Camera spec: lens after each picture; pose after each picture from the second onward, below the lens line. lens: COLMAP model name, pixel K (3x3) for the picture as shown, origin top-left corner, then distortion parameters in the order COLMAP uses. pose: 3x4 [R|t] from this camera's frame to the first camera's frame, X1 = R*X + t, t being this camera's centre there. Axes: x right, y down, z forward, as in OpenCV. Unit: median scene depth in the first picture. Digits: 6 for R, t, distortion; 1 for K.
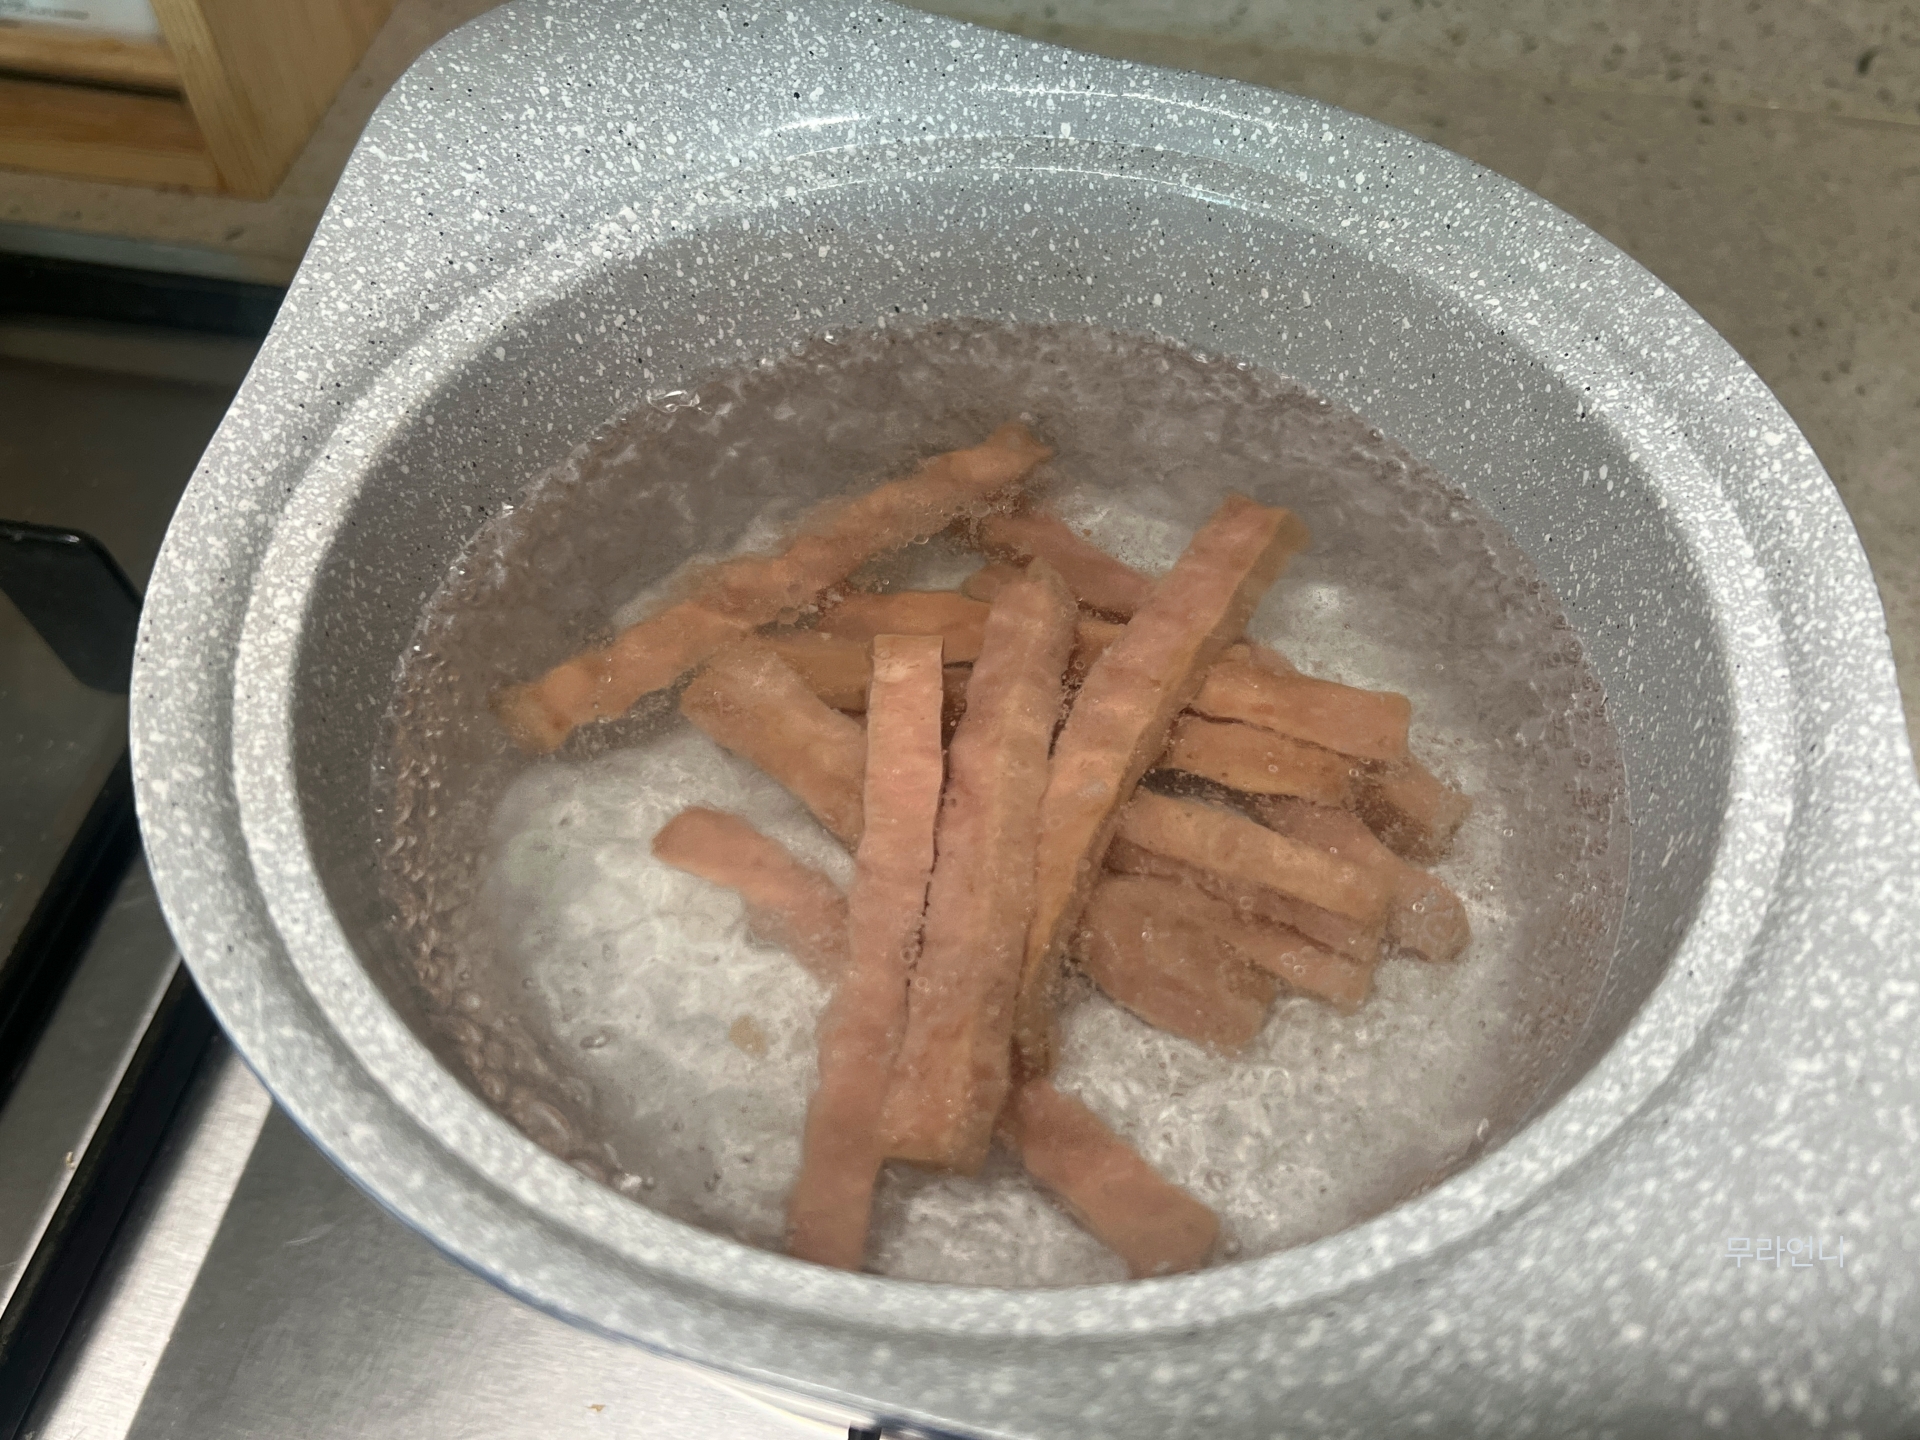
lens RADIAL K [[1923.1, 0, 960.0], [0, 1923.1, 720.0], [0, 0, 1]] dist [-0.000567, -0.002982]
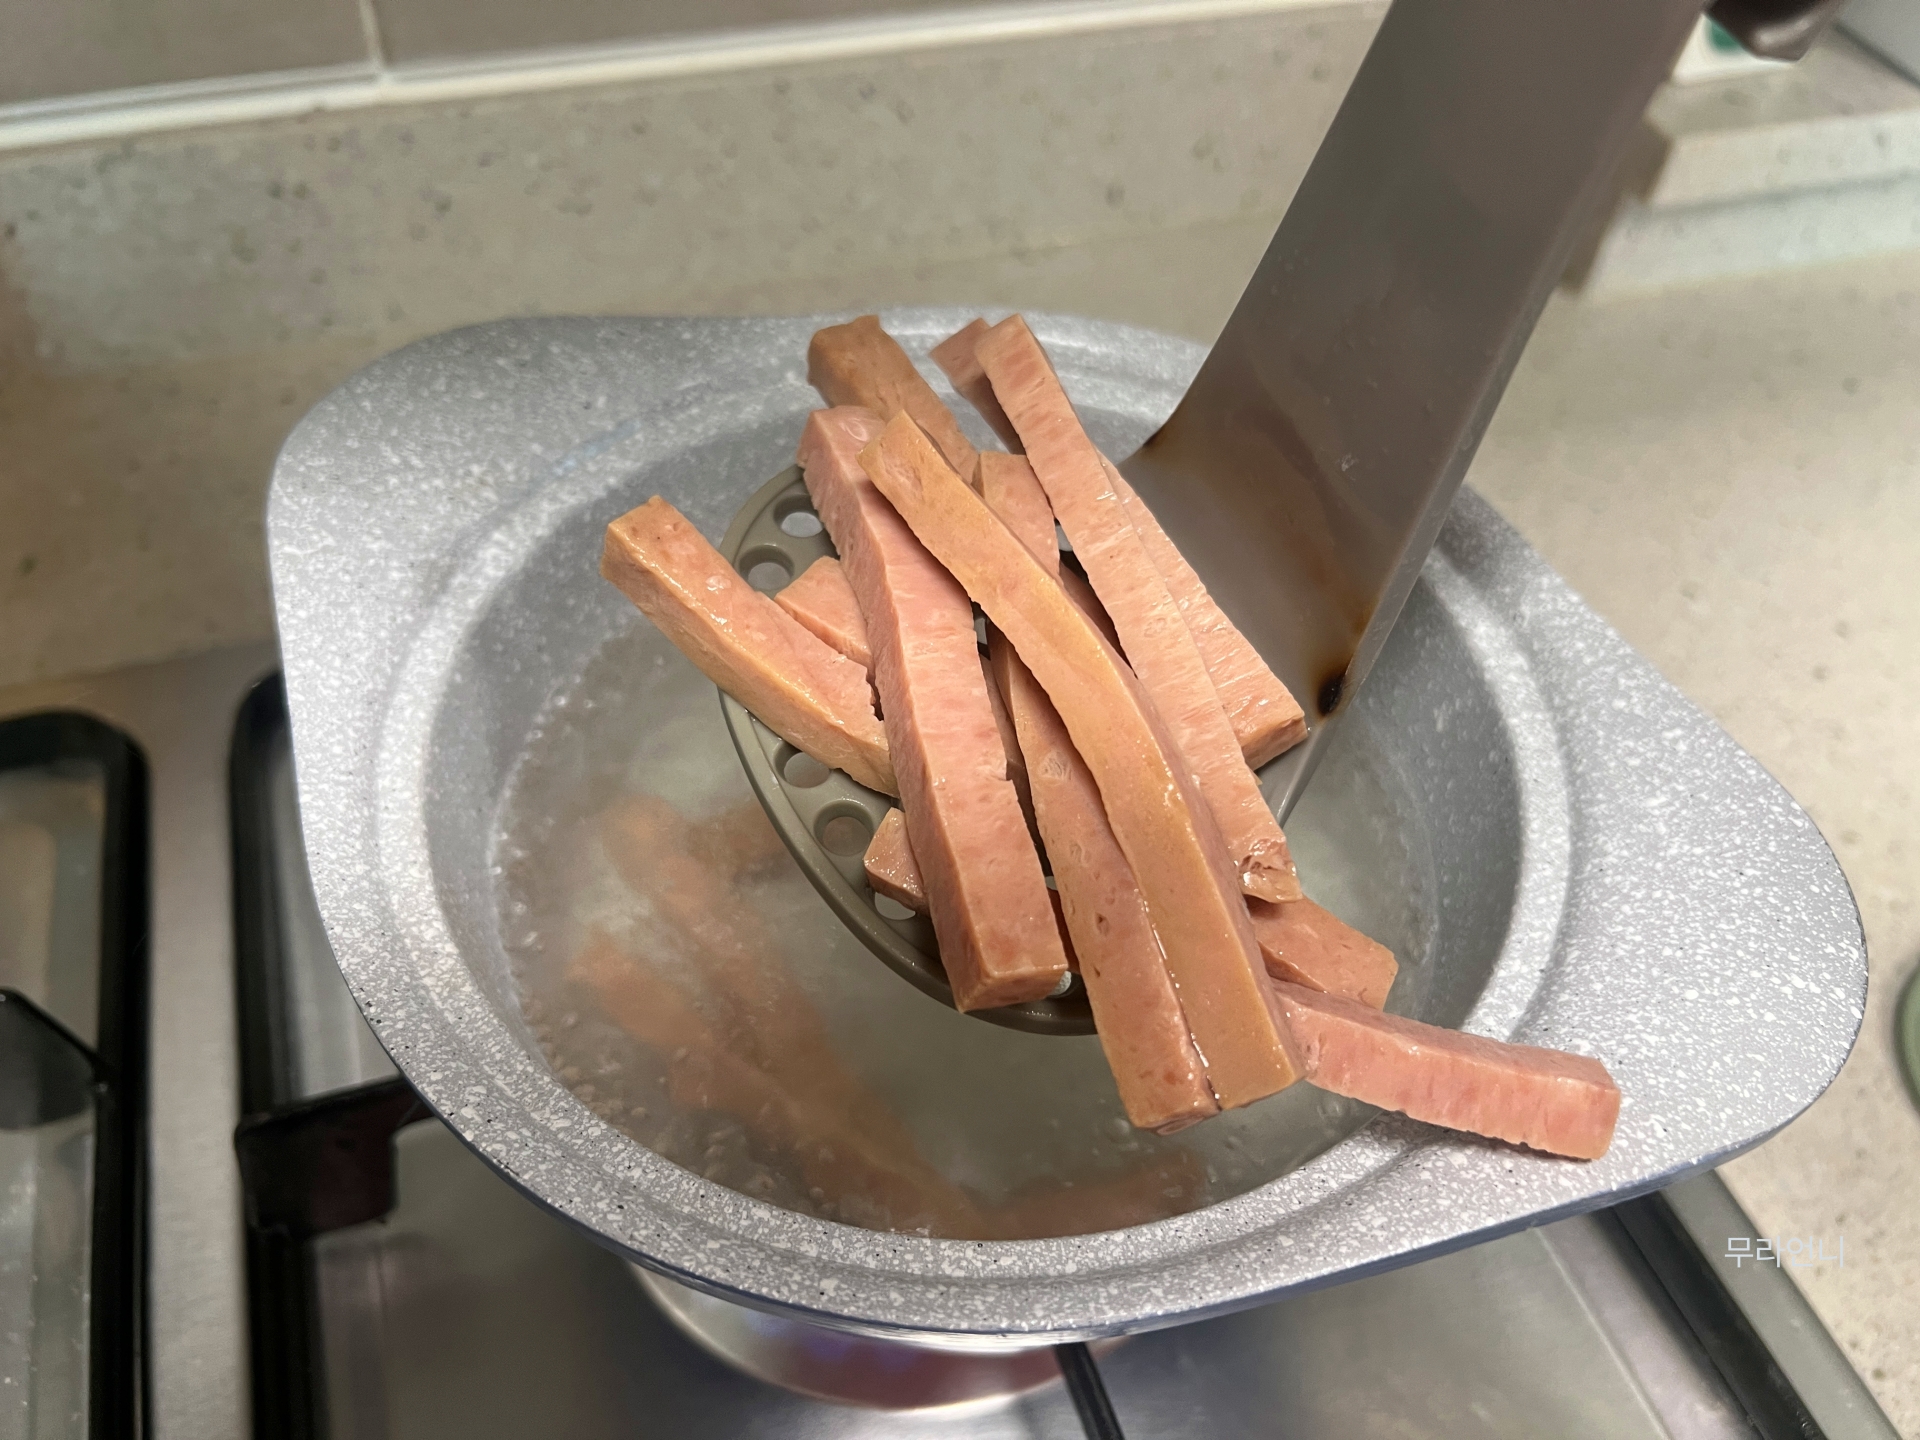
lens RADIAL K [[1558.0, 0, 960.0], [0, 1558.0, 720.0], [0, 0, 1]] dist [-0.013395, -0.012890]
pose [[0.868201, -0.343593, 0.358009, -0.357820], [0.363279, 0.931588, 0.013093, -0.075991], [-0.338016, 0.118690, 0.933626, 0.015797]]
